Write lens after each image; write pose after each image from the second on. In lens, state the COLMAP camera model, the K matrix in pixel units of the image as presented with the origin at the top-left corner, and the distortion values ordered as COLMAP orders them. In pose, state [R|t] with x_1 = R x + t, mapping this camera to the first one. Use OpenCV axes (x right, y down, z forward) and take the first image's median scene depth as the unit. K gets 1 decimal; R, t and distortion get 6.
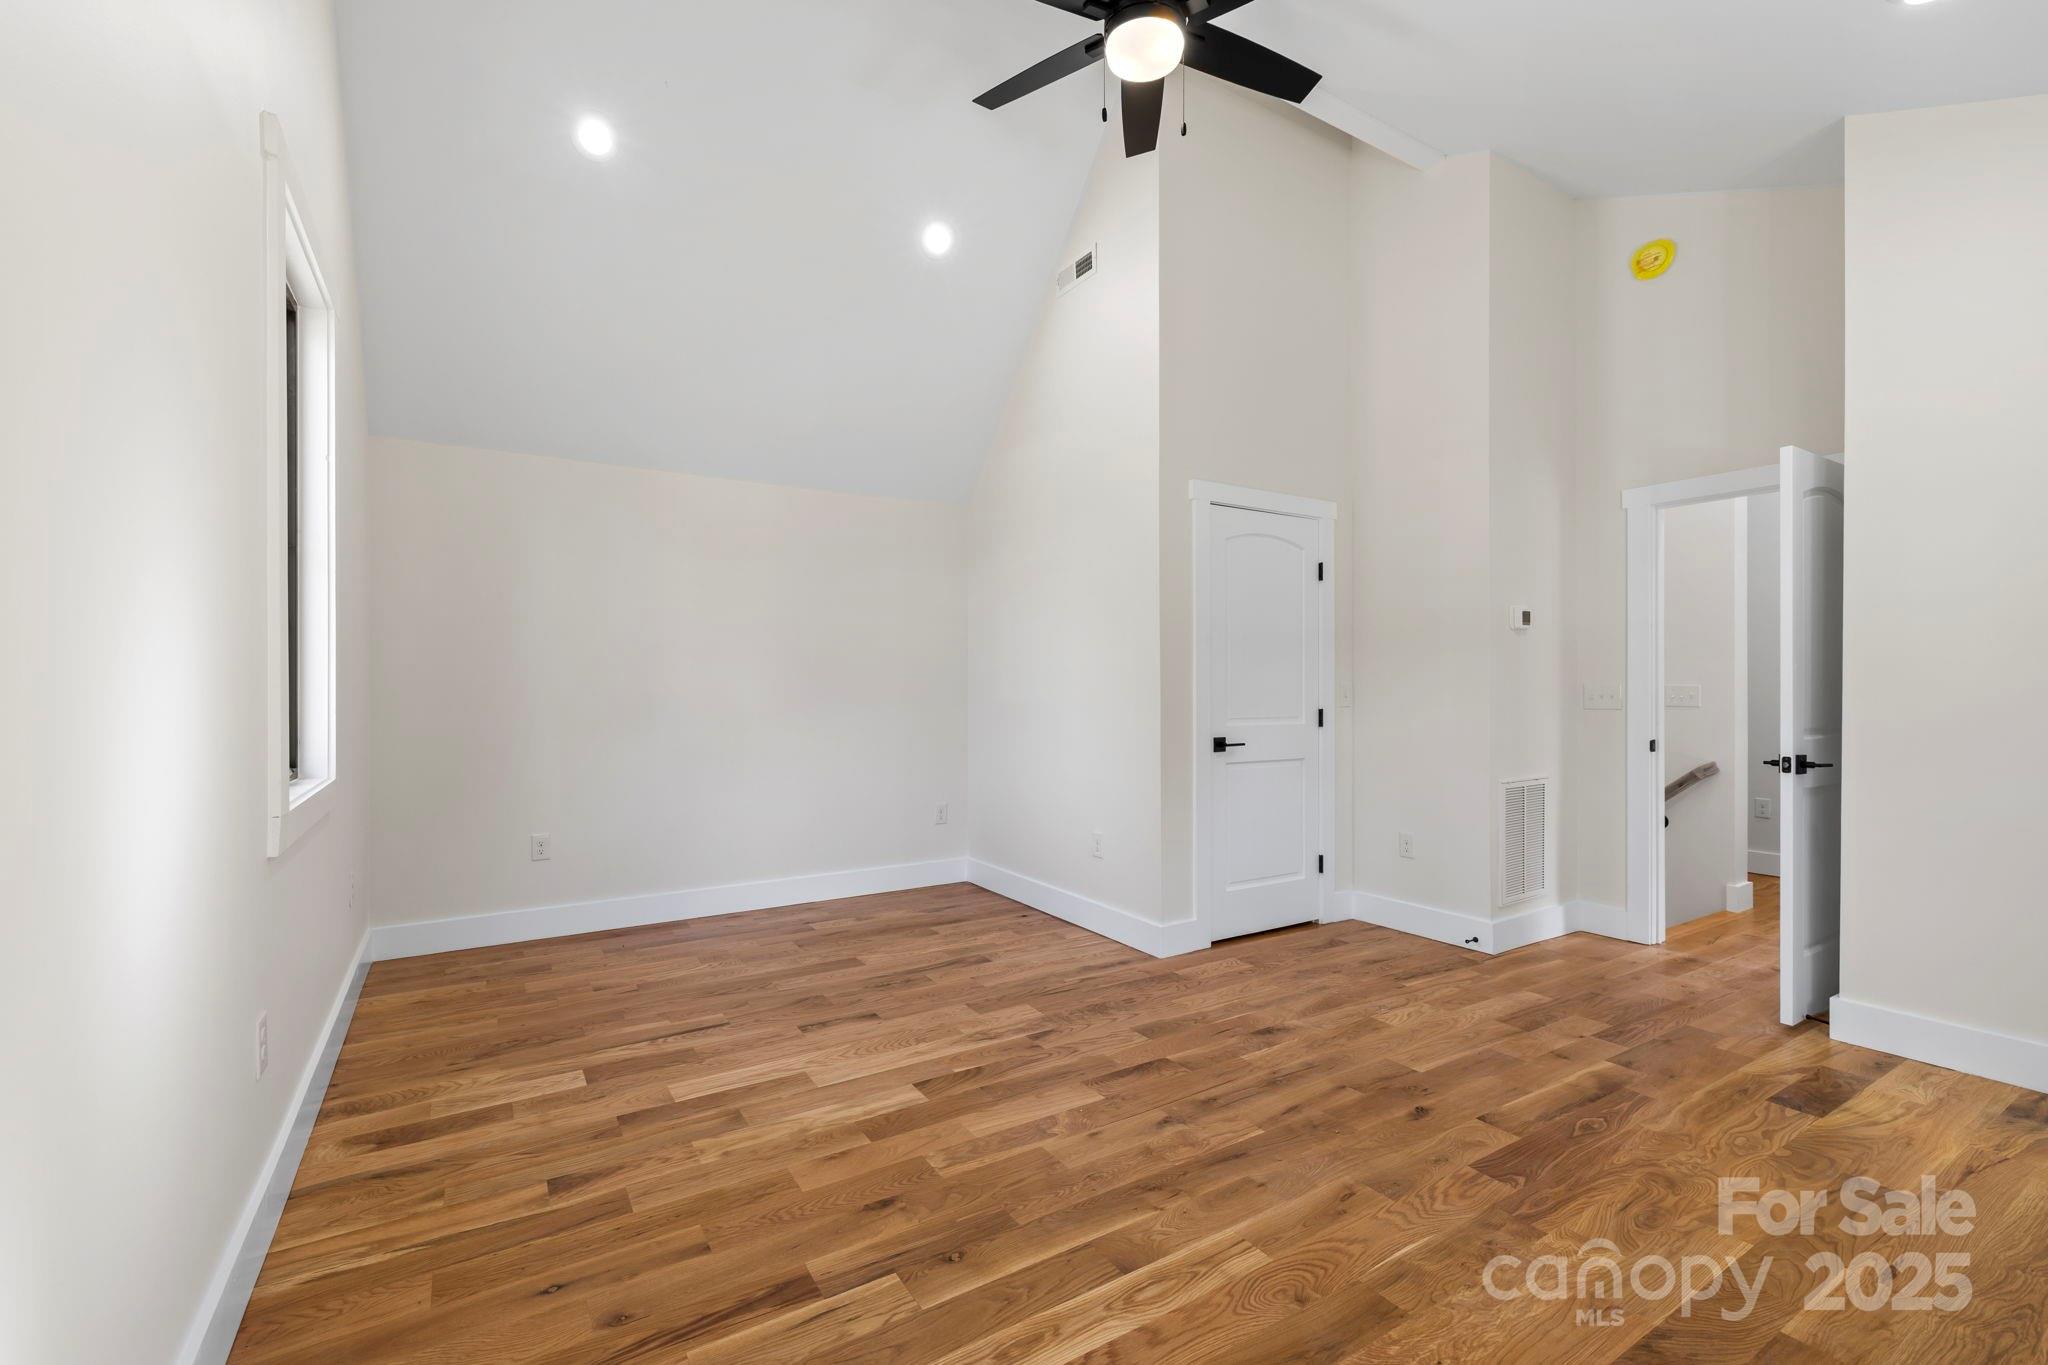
lens RADIAL K [[883.0, 0, 1018.5], [0, 883.0, 686.1], [0, 0, 1]] dist [0.015734, -0.000477]
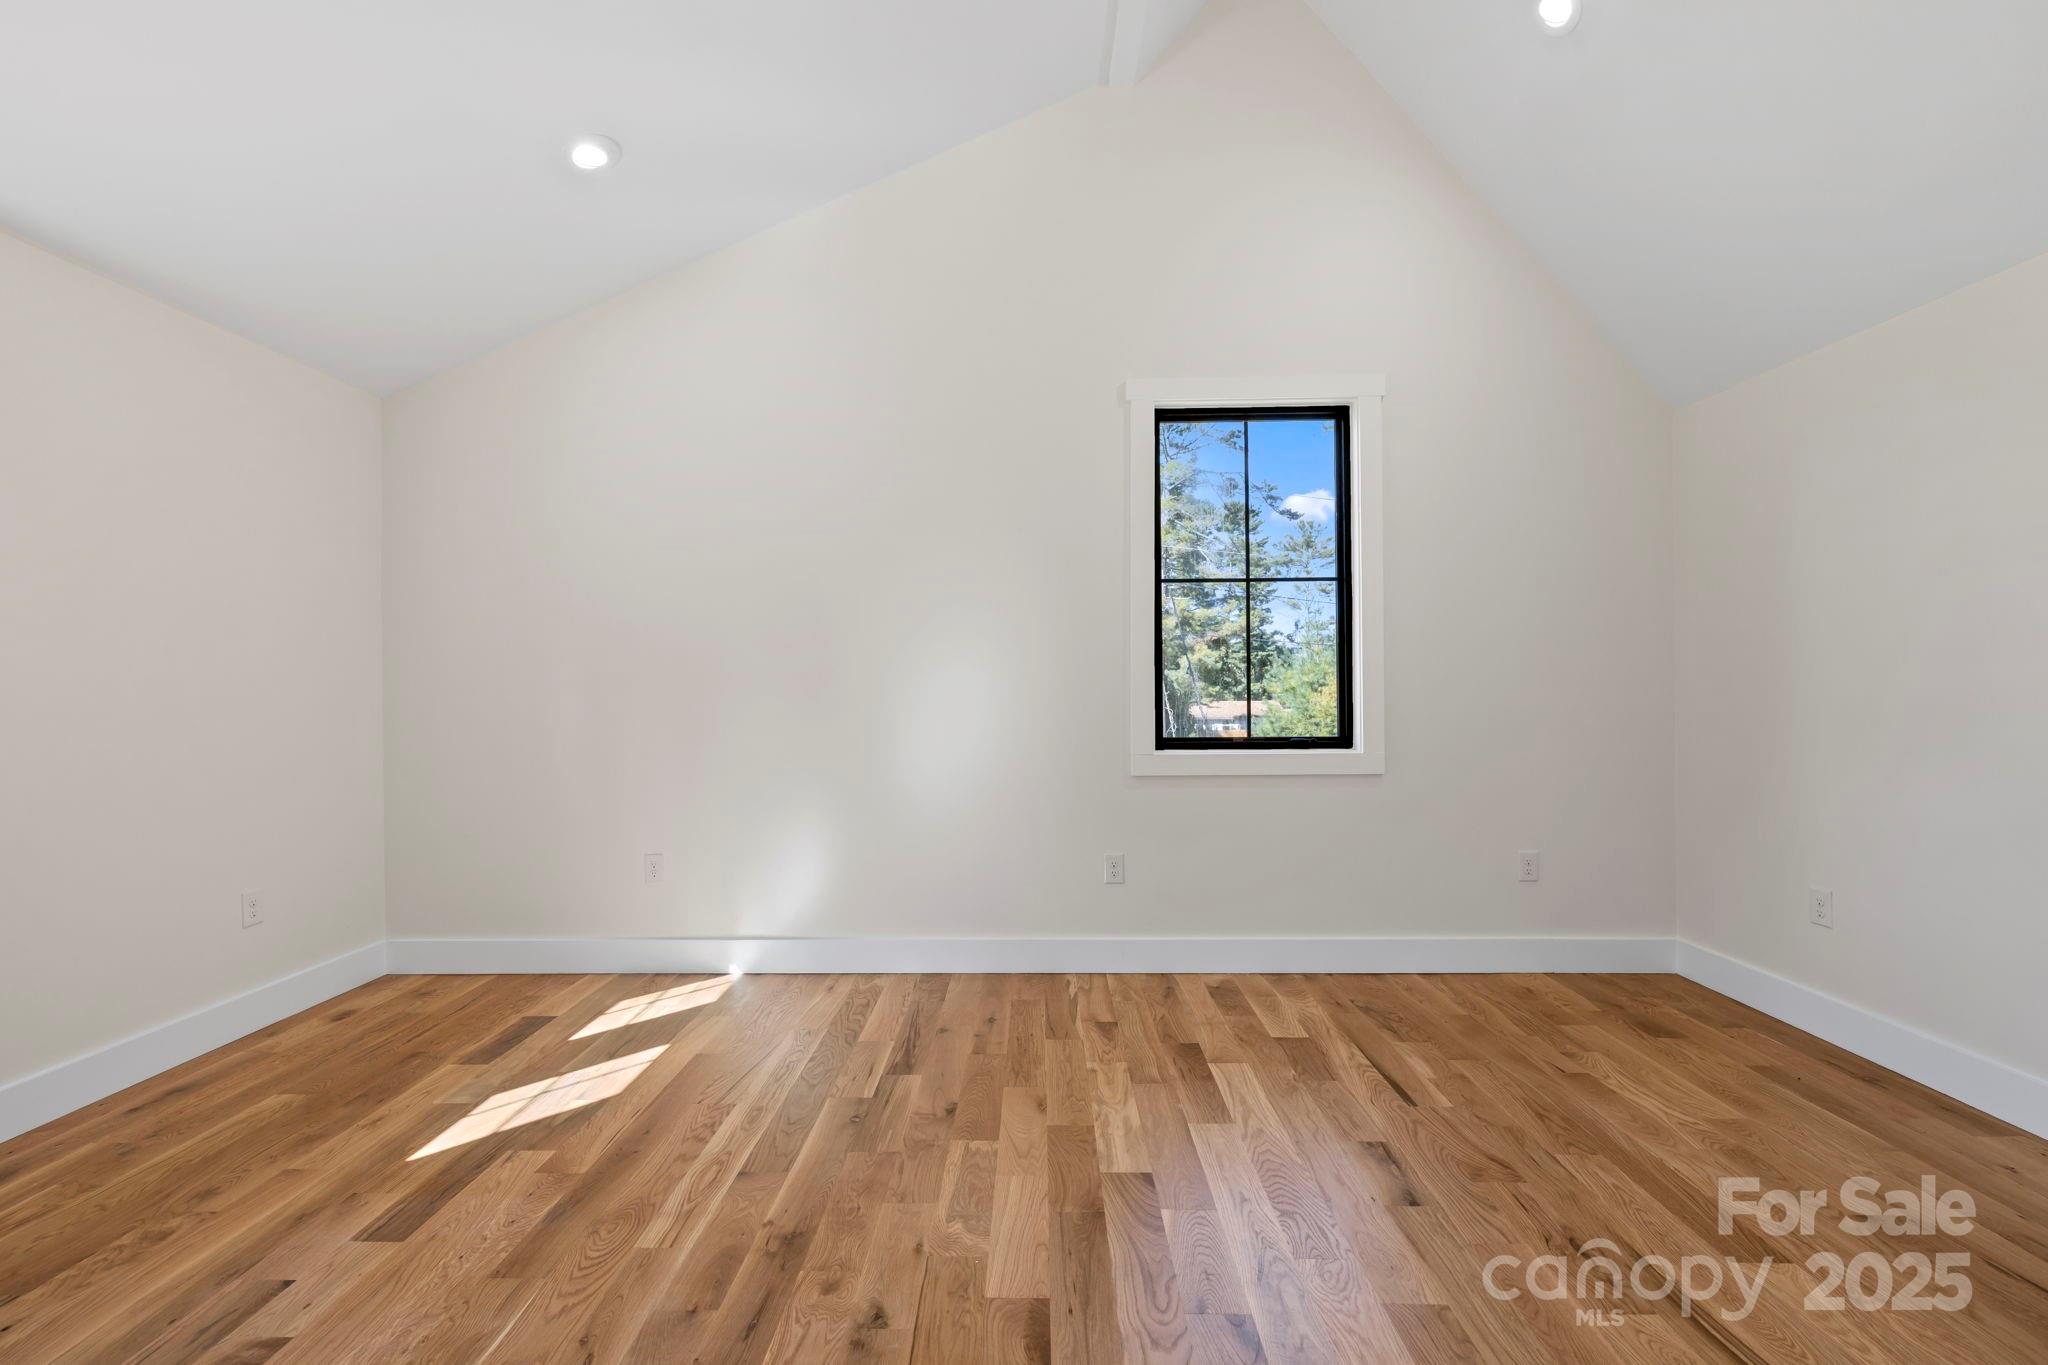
lens RADIAL K [[883.0, 0, 1023.7], [0, 883.0, 673.5], [0, 0, 1]] dist [0.015734, -0.000477]
pose [[-0.548733, -0.010585, -0.835930, 0.756429], [0.012250, 0.999711, -0.020700, 0.007781], [0.835908, -0.021599, -0.548445, 1.632309]]
